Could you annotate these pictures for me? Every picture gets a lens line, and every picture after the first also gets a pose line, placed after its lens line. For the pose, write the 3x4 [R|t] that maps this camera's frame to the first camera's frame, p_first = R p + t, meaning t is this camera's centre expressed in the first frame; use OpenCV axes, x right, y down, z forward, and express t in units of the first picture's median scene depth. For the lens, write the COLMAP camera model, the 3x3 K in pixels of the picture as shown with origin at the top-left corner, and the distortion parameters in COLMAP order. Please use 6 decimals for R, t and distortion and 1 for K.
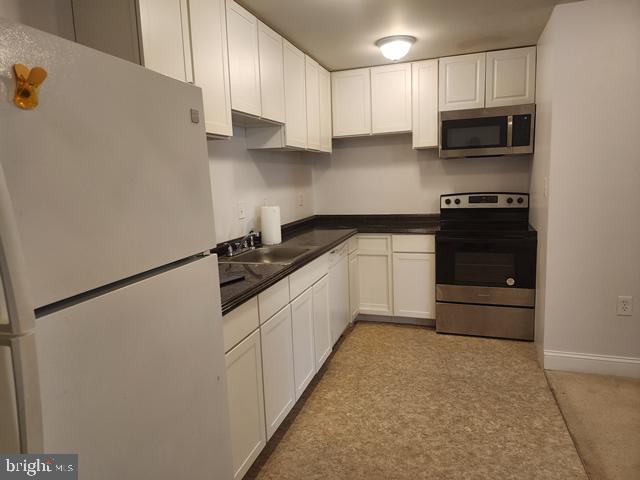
lens RADIAL K [[420.5, 0, 320.0], [0, 420.5, 240.0], [0, 0, 1]] dist [-0.000713, -0.002881]
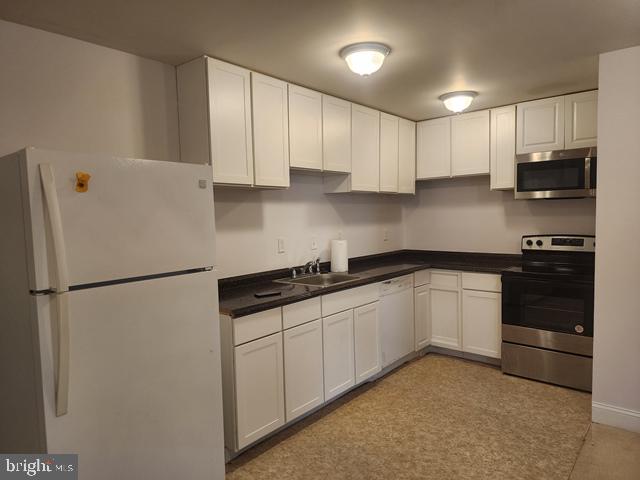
lens RADIAL K [[424.3, 0, 319.3], [0, 424.3, 245.7], [0, 0, 1]] dist [-0.001035, -0.027894]
pose [[0.925566, 0.045095, -0.375890, 0.248617], [-0.068394, 0.996461, -0.048865, -0.002009], [0.372356, 0.070936, 0.925375, -0.118464]]
